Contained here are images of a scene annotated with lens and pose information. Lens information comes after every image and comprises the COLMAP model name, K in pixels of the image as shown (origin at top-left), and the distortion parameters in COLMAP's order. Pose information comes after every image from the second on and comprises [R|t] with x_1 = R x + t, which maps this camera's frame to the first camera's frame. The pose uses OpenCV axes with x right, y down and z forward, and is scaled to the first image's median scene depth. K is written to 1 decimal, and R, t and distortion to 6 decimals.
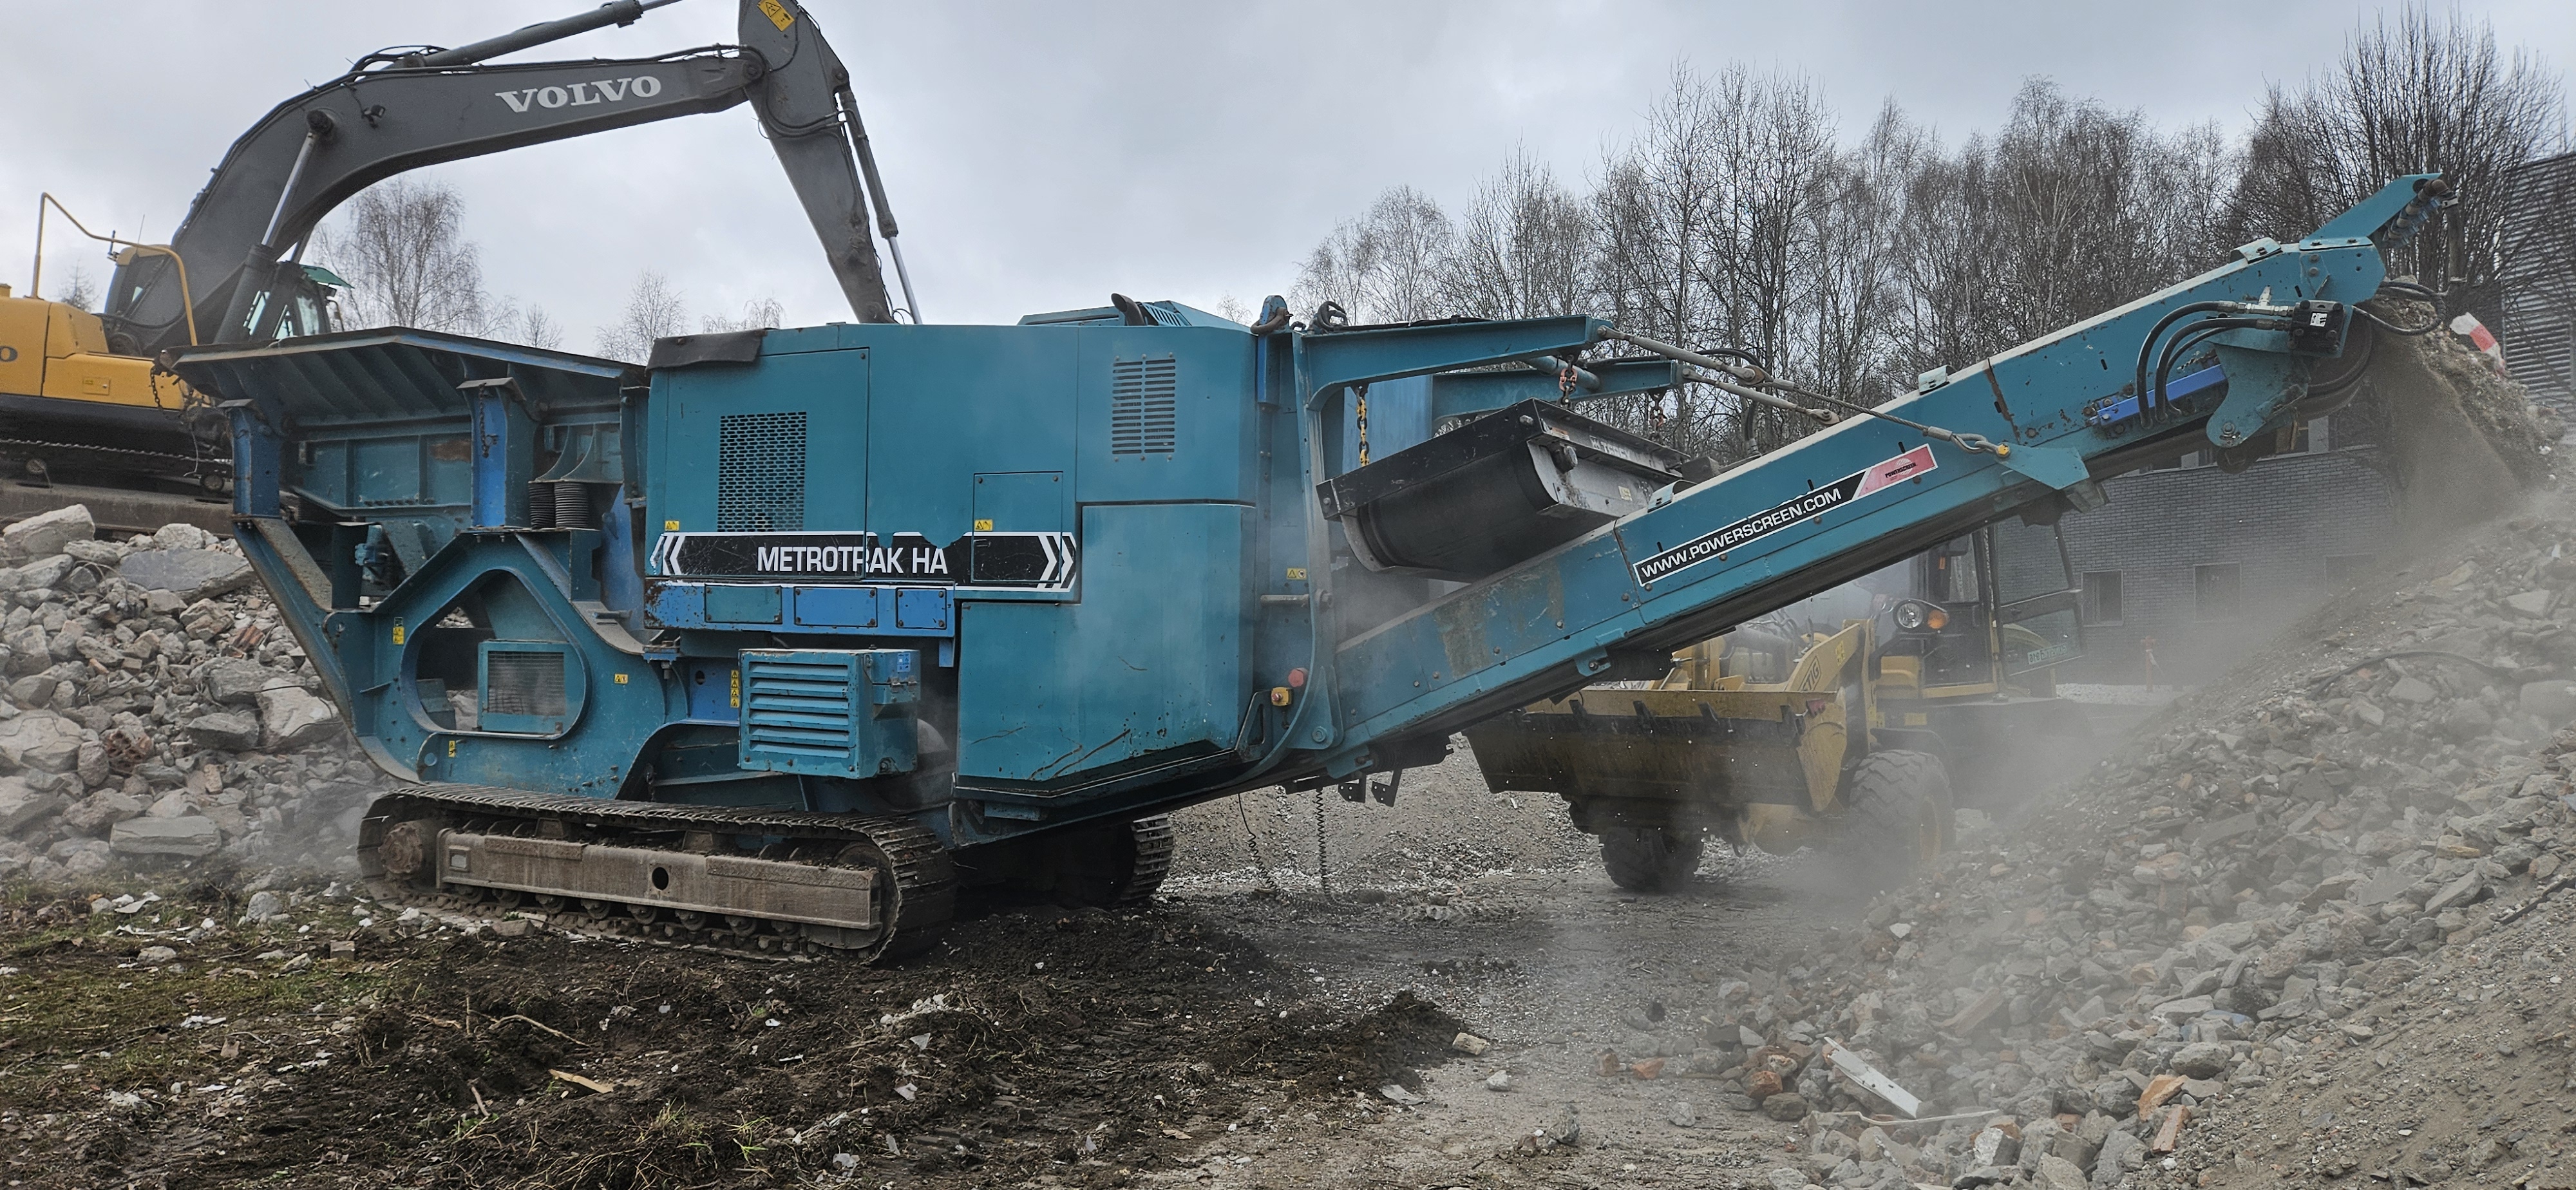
lens RADIAL K [[1644.5, 0, 1275.8], [0, 1644.5, 600.4], [0, 0, 1]] dist [0.042007, -0.001450]
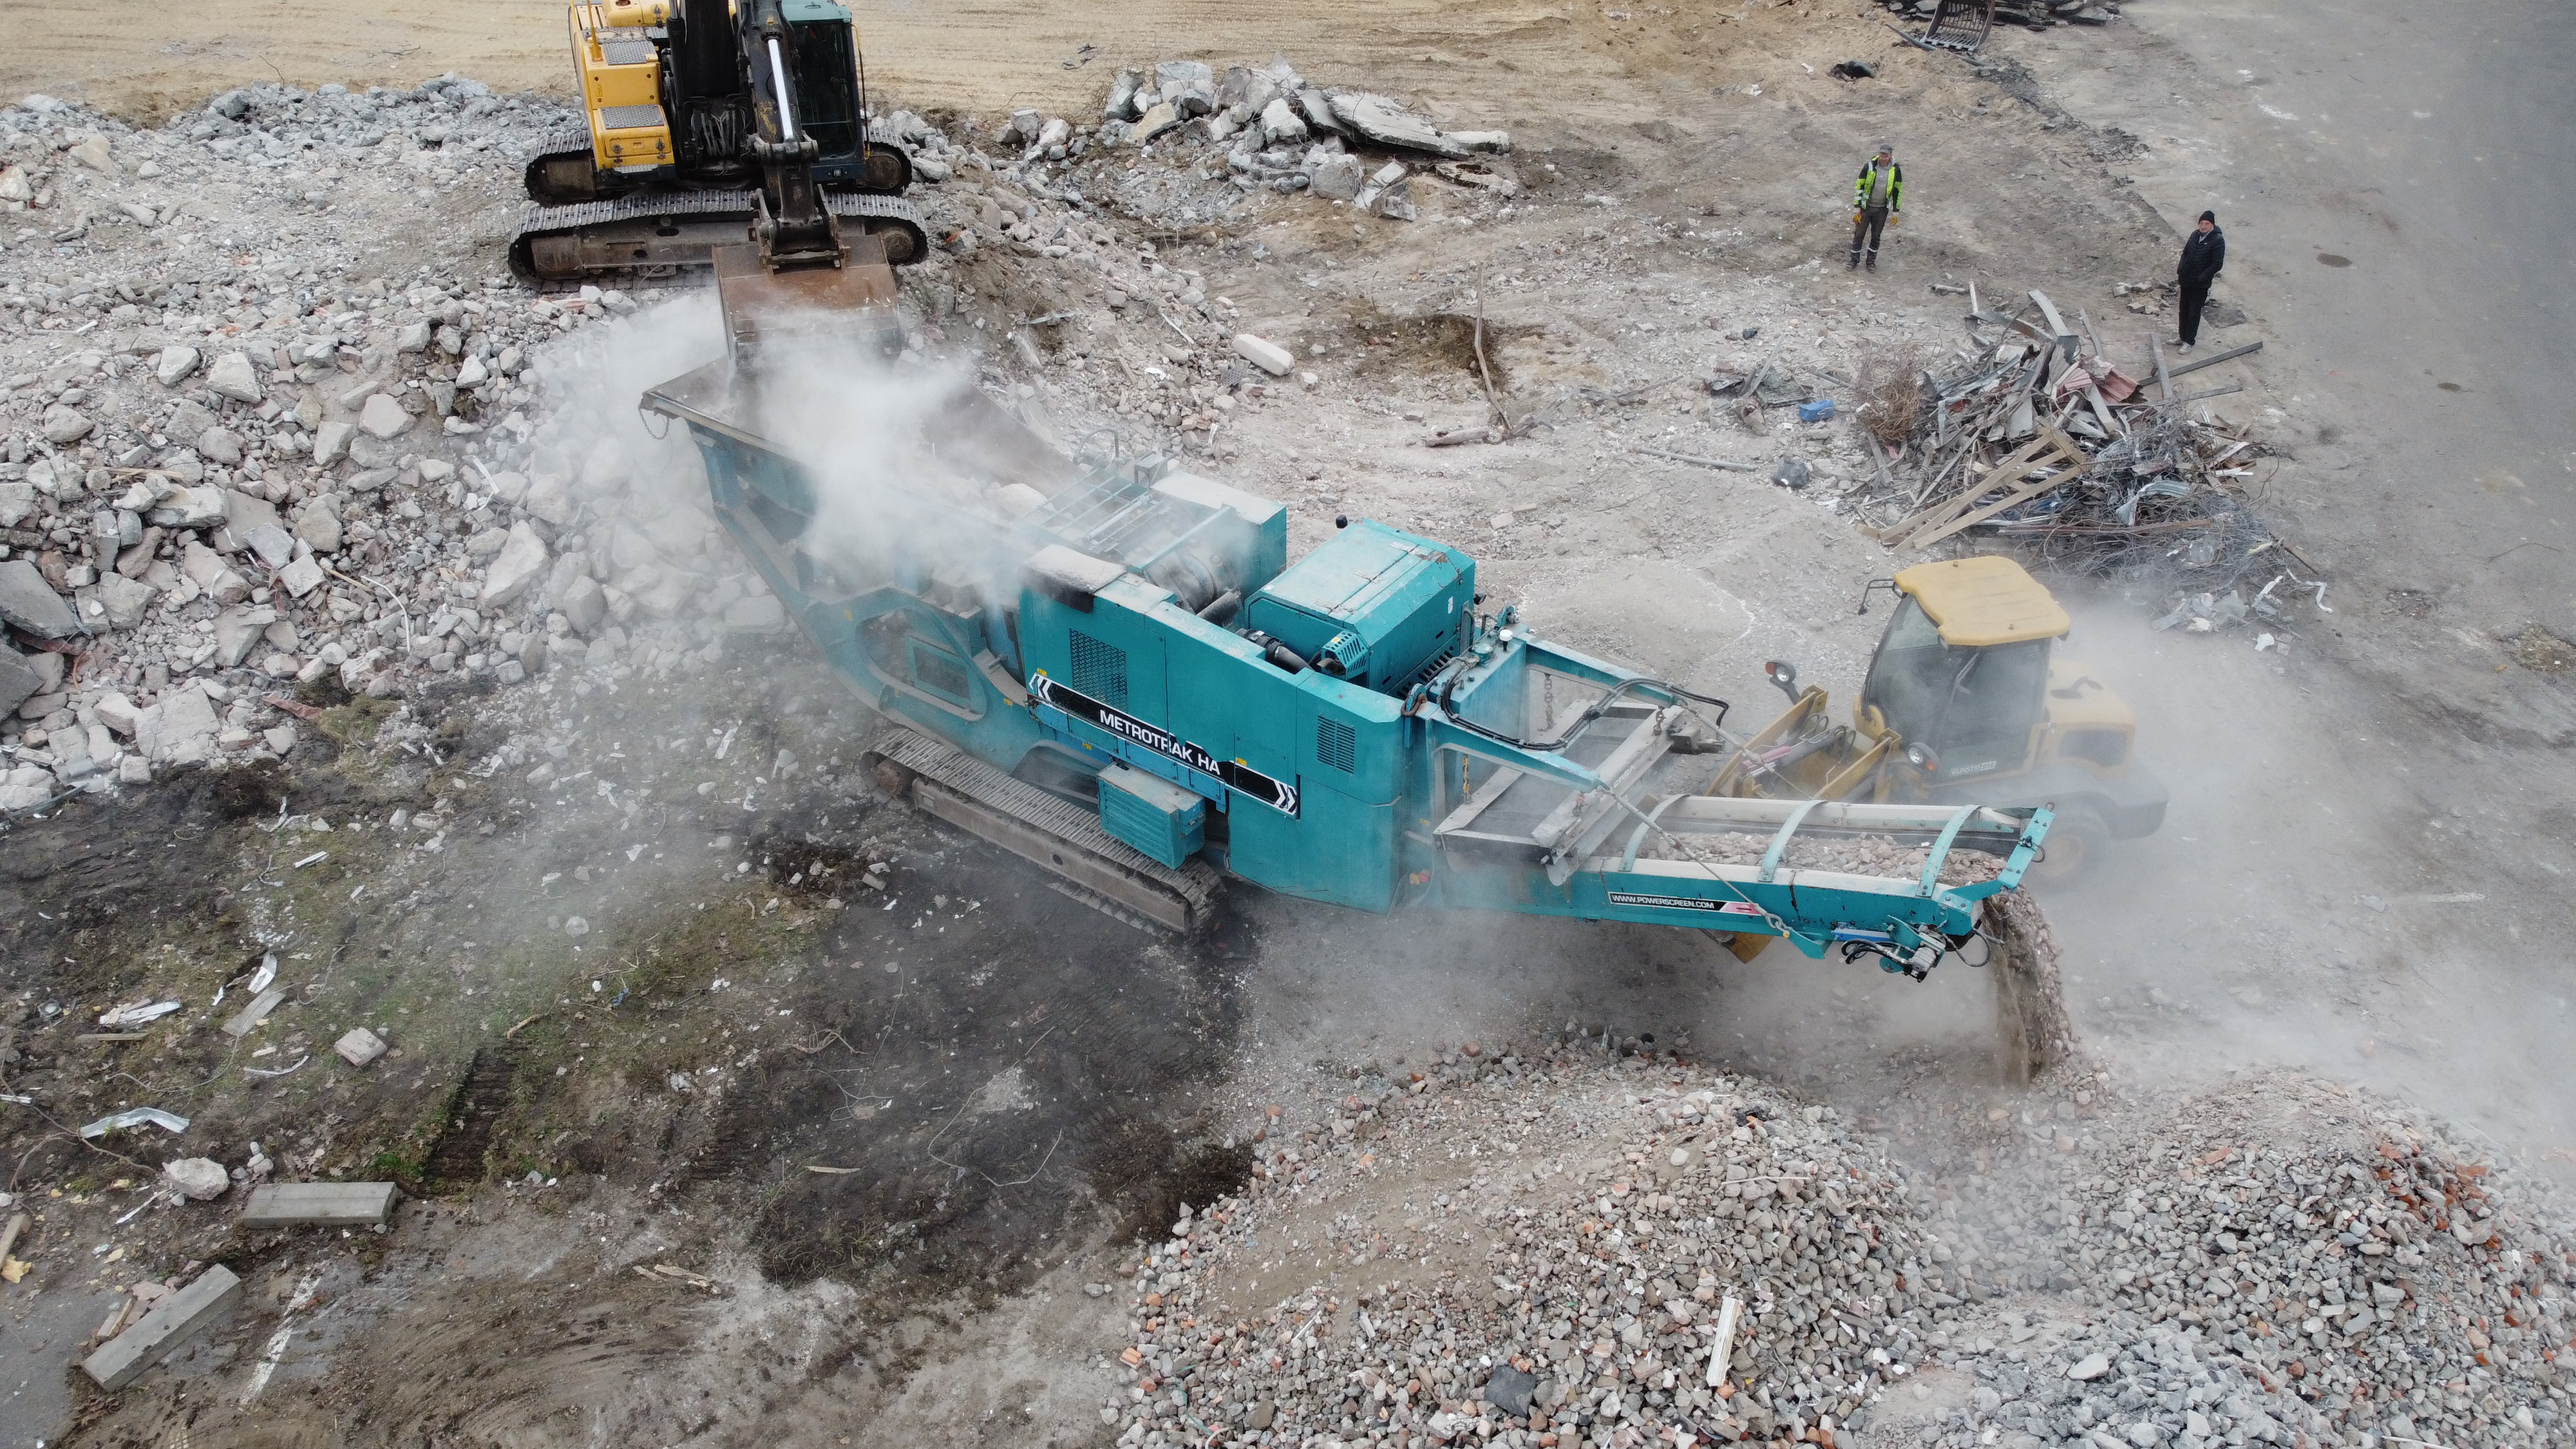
lens RADIAL K [[1958.9, 0, 1291.7], [0, 1958.9, 720.3], [0, 0, 1]] dist [-0.005685, -0.002546]
pose [[0.991501, 0.061750, -0.114508, 0.091955], [0.016004, 0.815594, 0.578403, -1.174961], [0.129108, -0.575320, 0.807674, -0.536949]]
